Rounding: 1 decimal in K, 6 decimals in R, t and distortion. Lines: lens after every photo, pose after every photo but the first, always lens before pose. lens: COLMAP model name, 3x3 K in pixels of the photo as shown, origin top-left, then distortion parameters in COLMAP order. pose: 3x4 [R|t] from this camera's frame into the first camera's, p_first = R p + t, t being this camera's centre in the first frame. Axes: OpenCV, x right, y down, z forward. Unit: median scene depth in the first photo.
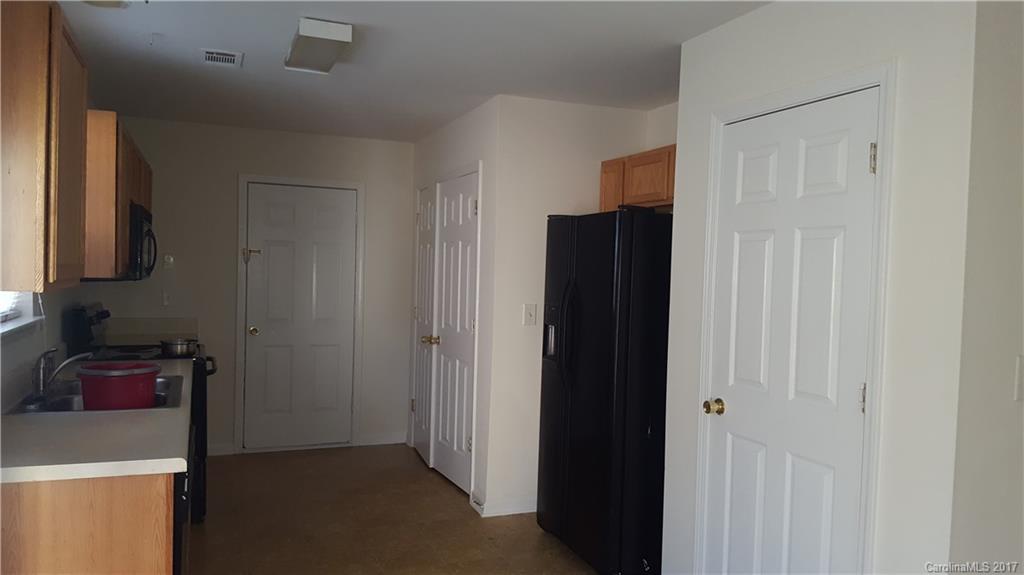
lens RADIAL K [[754.0, 0, 499.2], [0, 754.0, 289.5], [0, 0, 1]] dist [0.154559, -0.264060]
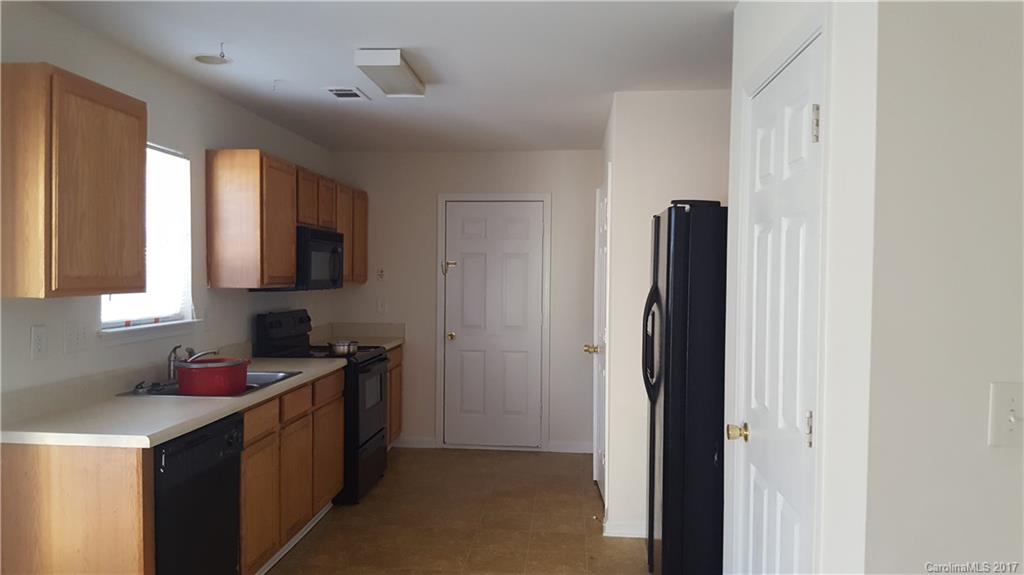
lens RADIAL K [[754.0, 0, 499.2], [0, 754.0, 289.5], [0, 0, 1]] dist [0.154559, -0.264060]
pose [[0.892815, -0.009830, -0.450317, 0.353860], [0.003163, 0.999874, -0.015556, 0.006571], [0.450413, 0.012464, 0.892733, 0.100023]]
